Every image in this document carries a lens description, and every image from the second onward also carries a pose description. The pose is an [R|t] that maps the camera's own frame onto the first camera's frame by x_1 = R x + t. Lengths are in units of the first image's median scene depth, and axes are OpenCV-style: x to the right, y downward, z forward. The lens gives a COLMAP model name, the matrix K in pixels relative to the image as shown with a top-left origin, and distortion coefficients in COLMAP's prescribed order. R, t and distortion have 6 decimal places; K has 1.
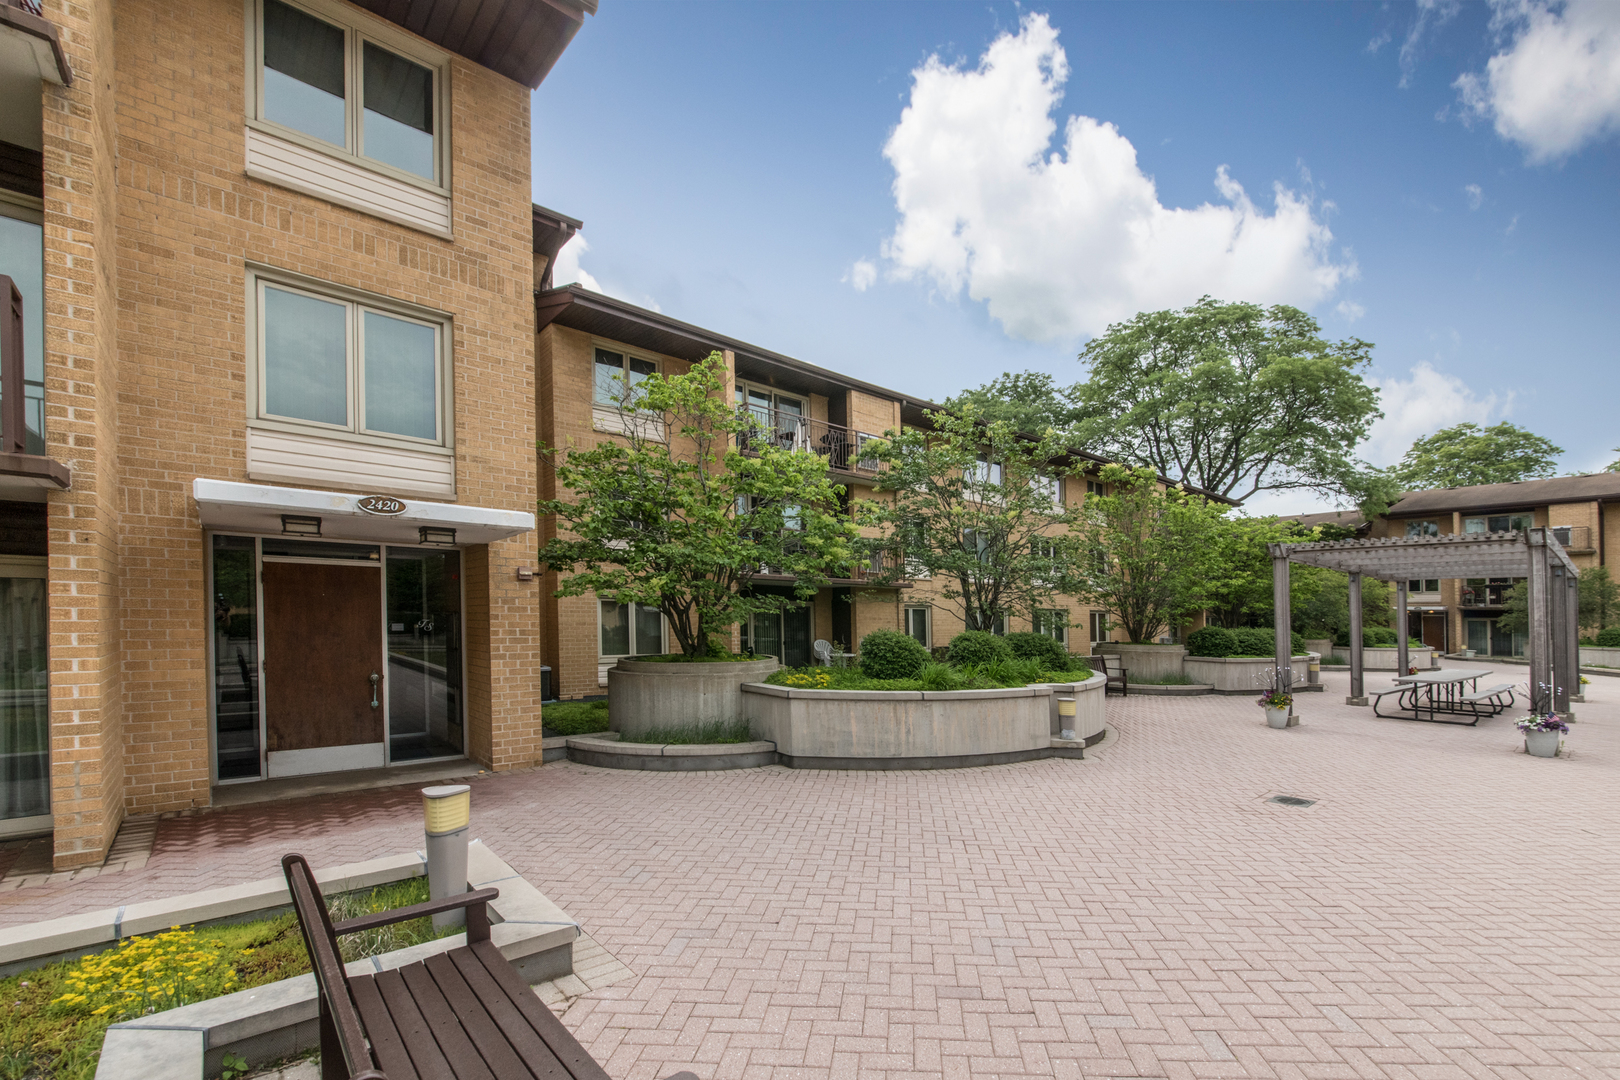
lens RADIAL K [[673.8, 0, 811.3], [0, 673.8, 534.2], [0, 0, 1]] dist [-0.010444, 0.000040]
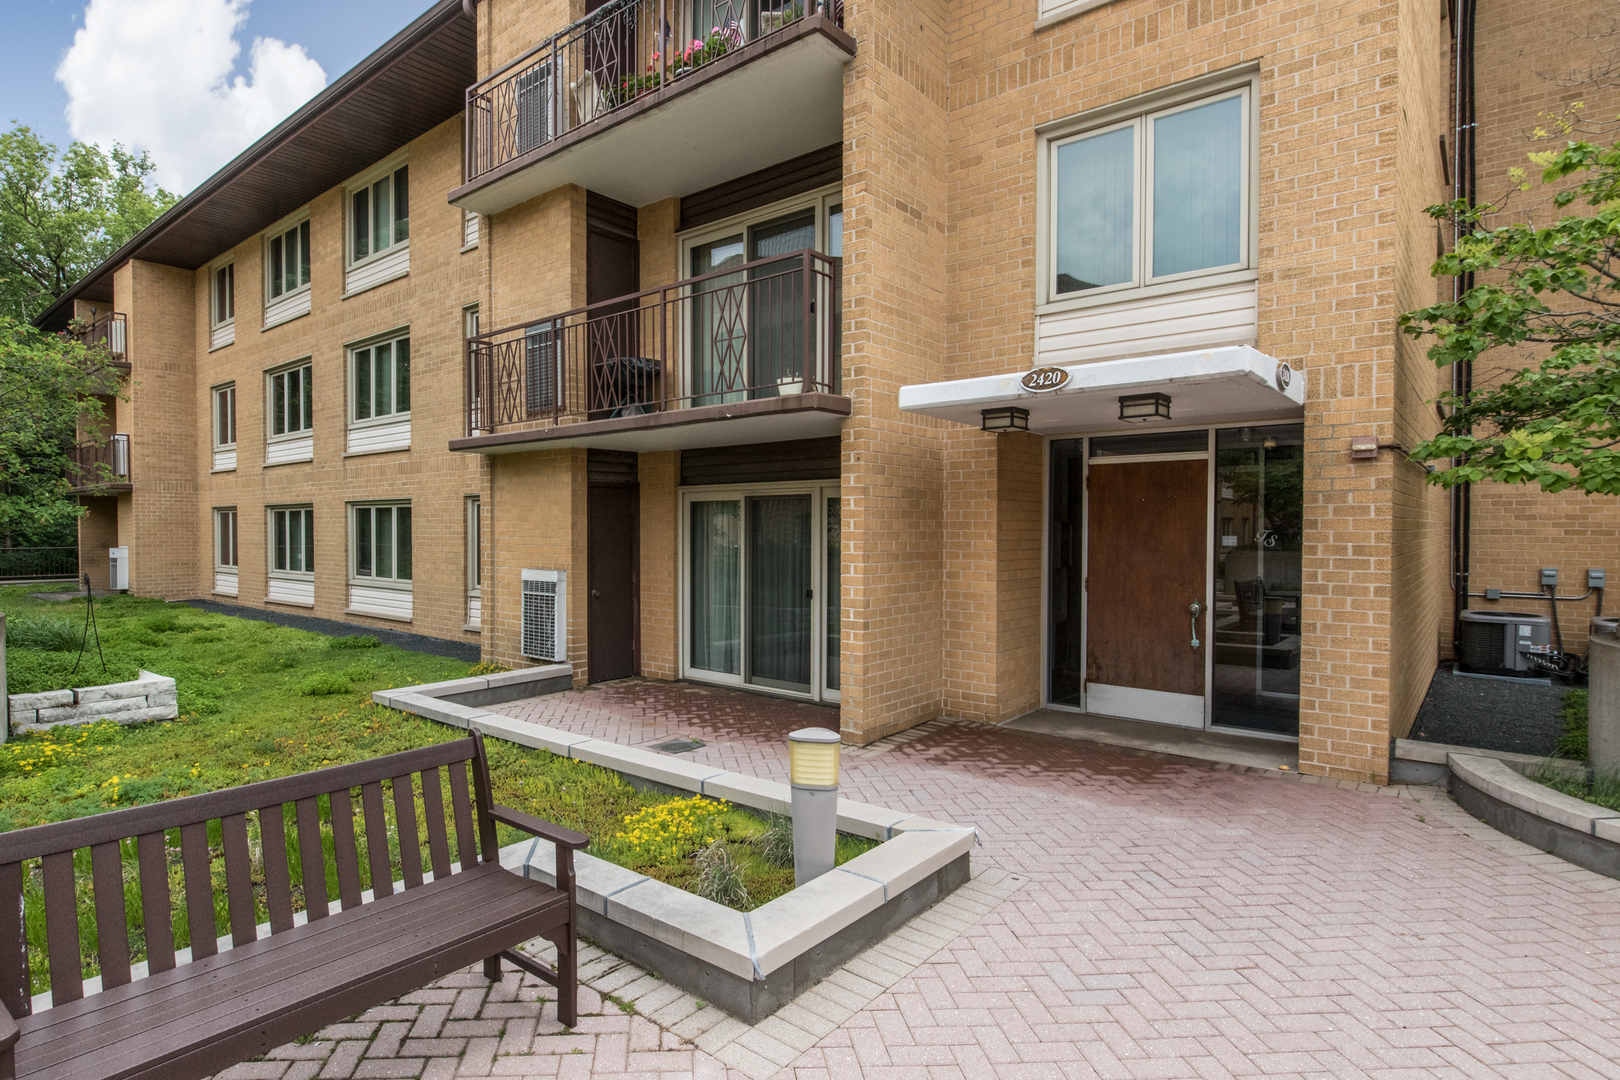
lens RADIAL K [[897.7, 0, 807.2], [0, 897.7, 521.7], [0, 0, 1]] dist [-0.013712, -0.000107]
pose [[0.178801, -0.018660, -0.983708, 0.253056], [0.120774, 0.992675, 0.003122, 0.066197], [0.976445, -0.119364, 0.179745, 0.428084]]
